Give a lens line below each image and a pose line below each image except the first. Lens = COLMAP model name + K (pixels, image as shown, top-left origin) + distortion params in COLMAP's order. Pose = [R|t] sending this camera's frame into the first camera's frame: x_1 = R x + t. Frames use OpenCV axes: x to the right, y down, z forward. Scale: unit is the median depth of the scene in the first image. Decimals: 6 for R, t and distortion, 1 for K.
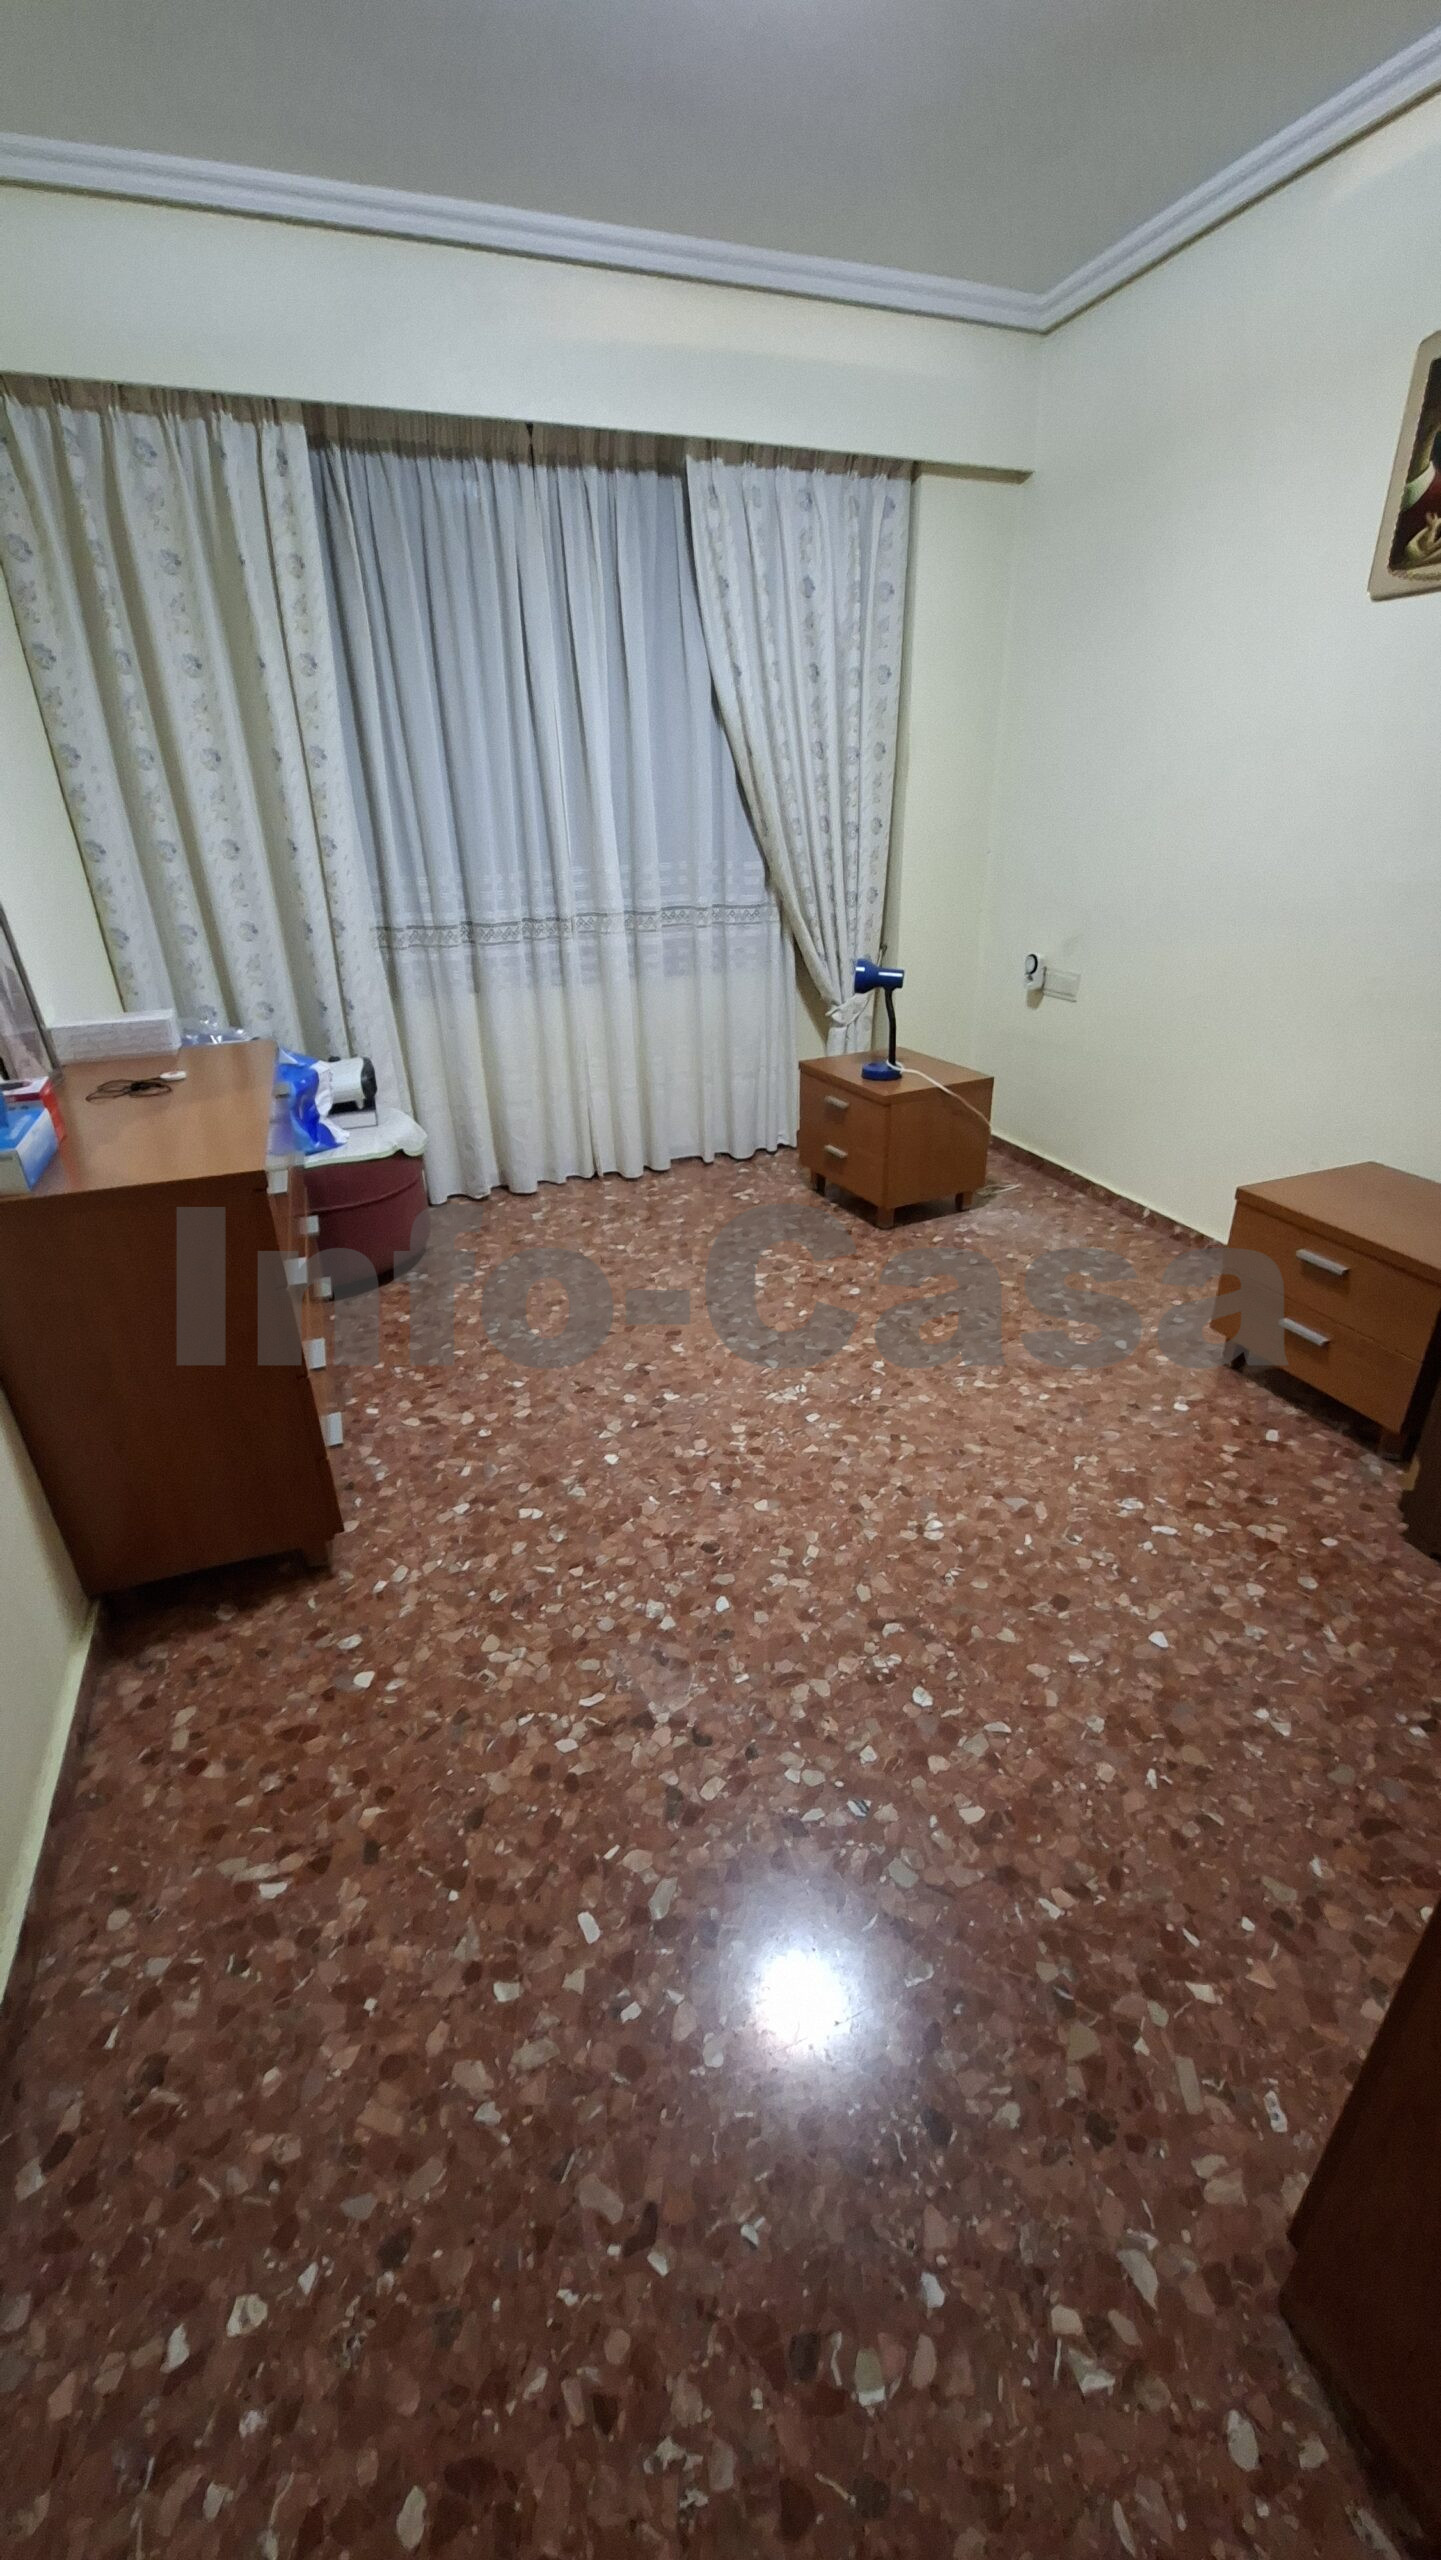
lens RADIAL K [[1011.2, 0, 729.6], [0, 1011.2, 1303.6], [0, 0, 1]] dist [-0.010407, 0.002499]
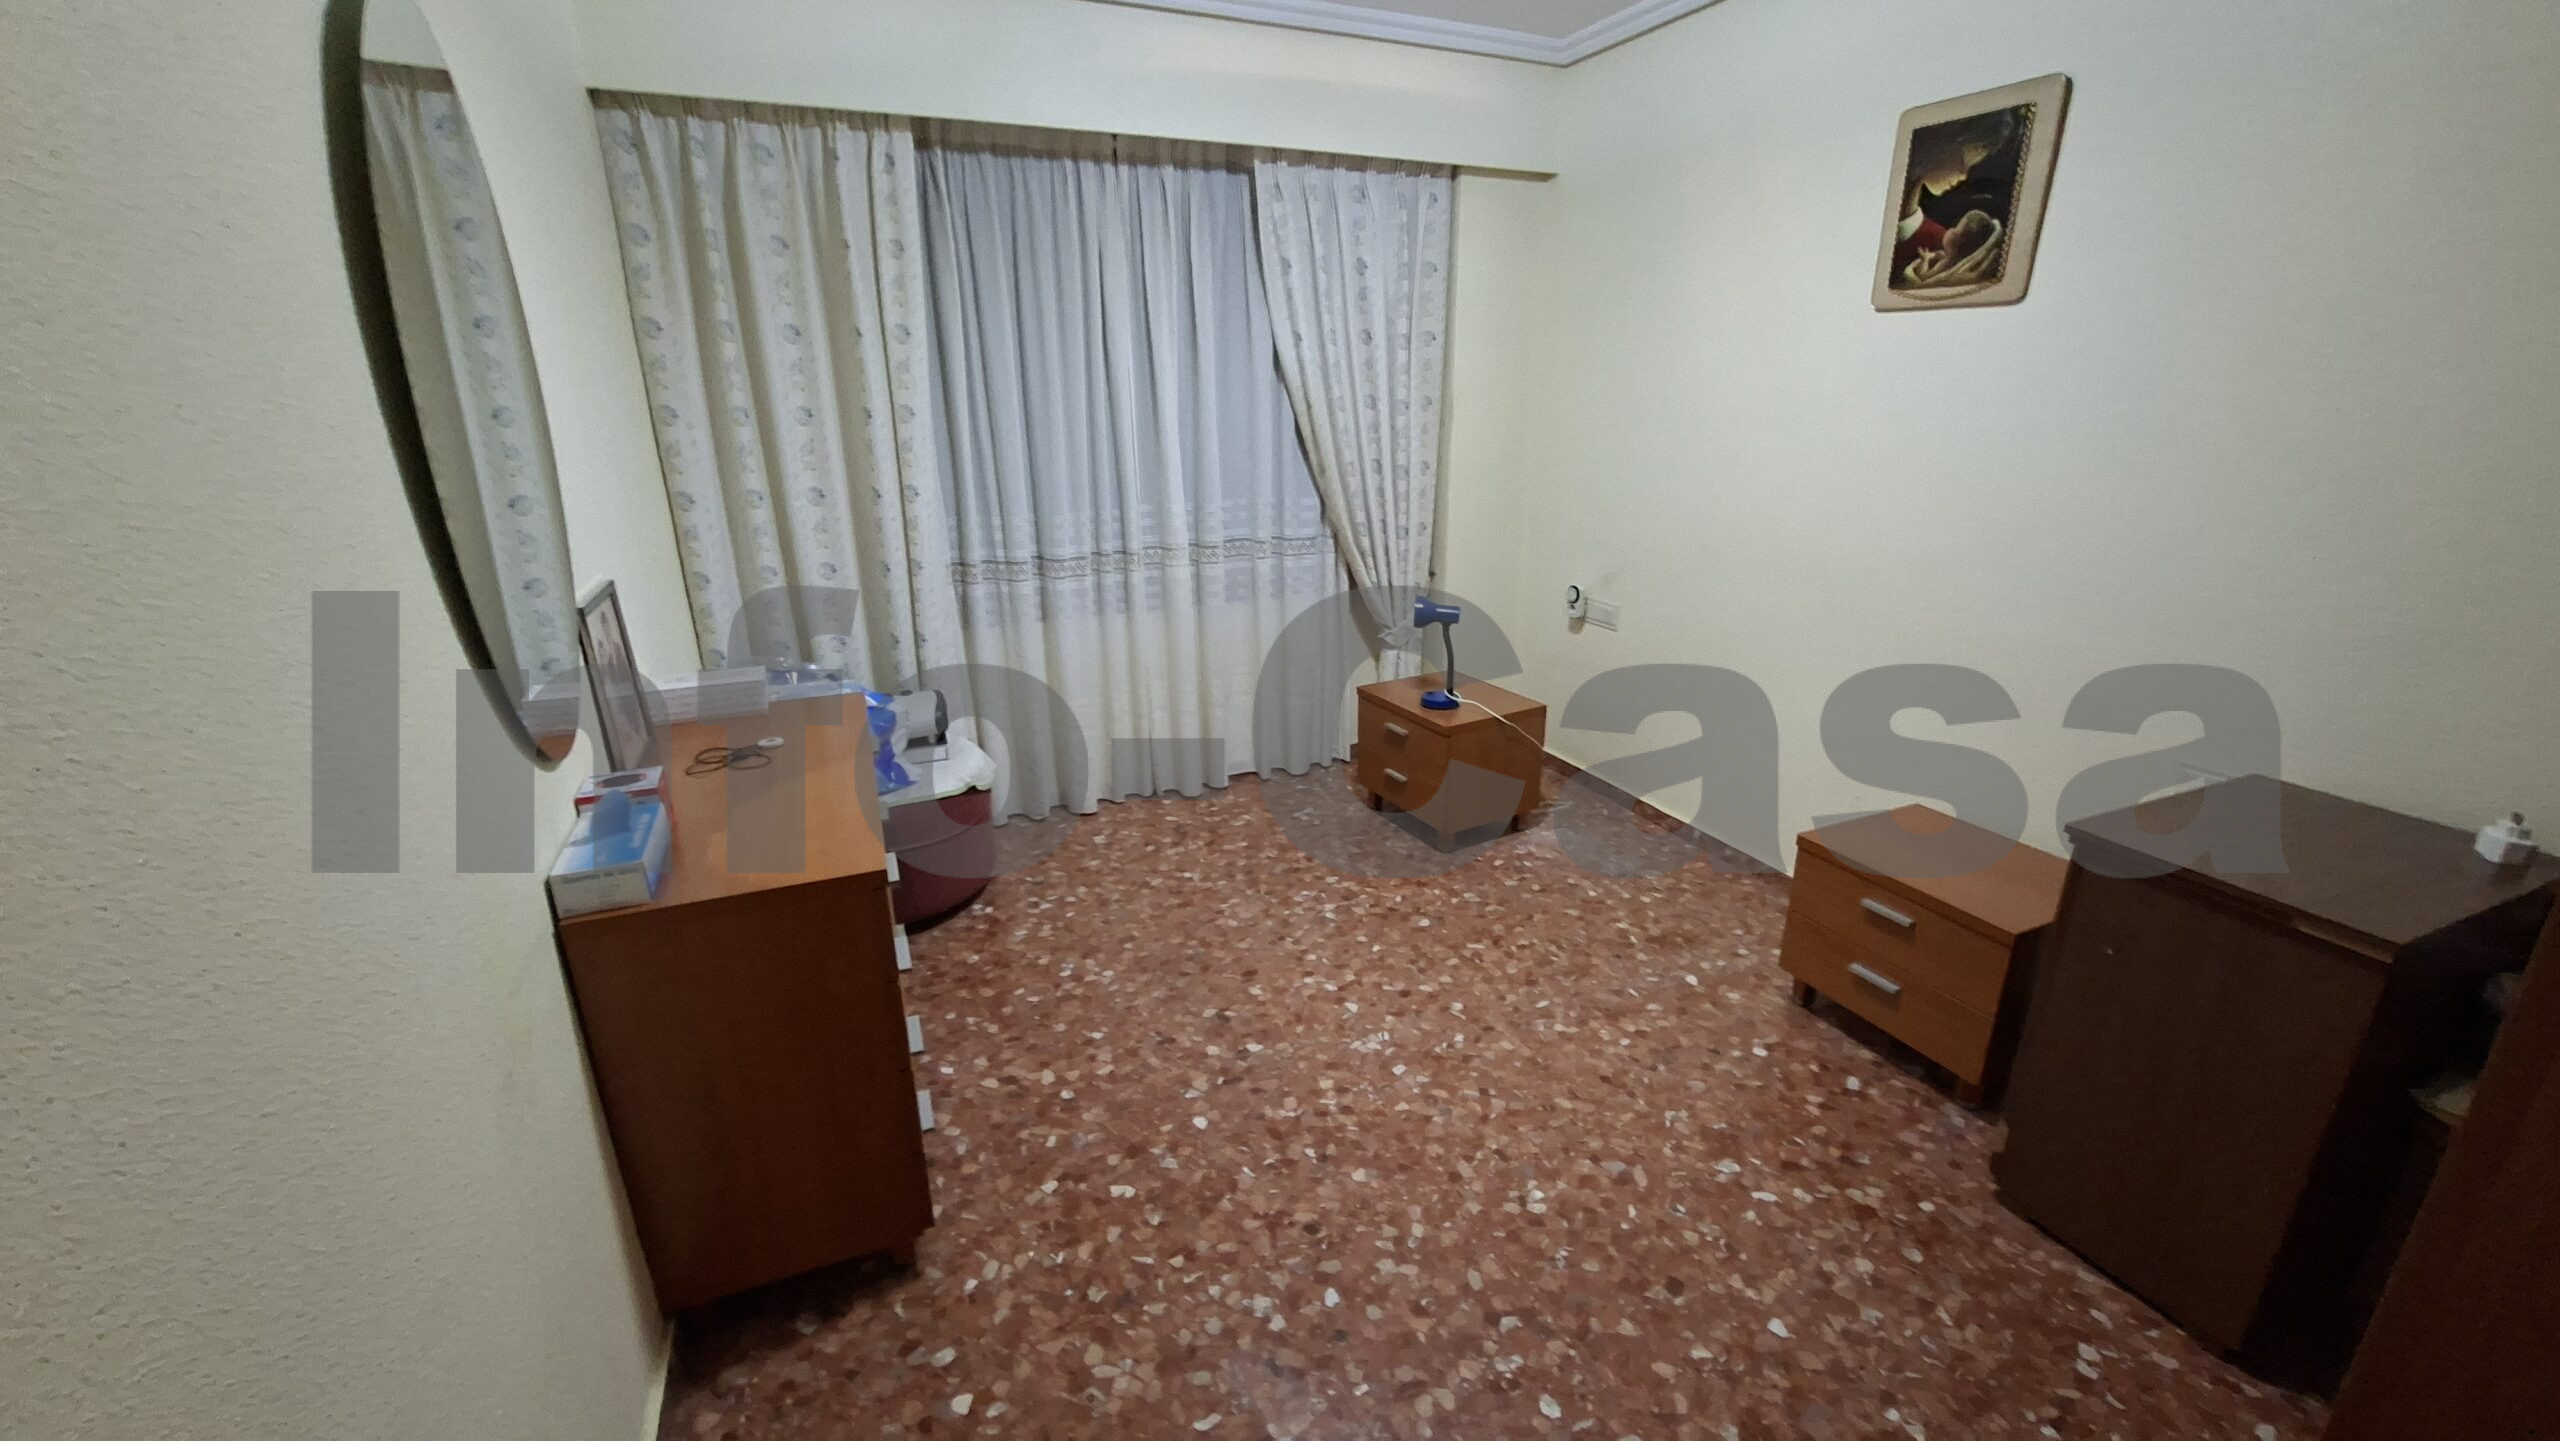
lens RADIAL K [[1011.2, 0, 1291.2], [0, 1011.2, 716.1], [0, 0, 1]] dist [-0.010407, 0.002499]
pose [[0.998635, -0.002745, 0.052156, -0.072458], [0.009866, 0.990553, -0.136778, -0.094137], [-0.051287, 0.137106, 0.989228, -0.024522]]
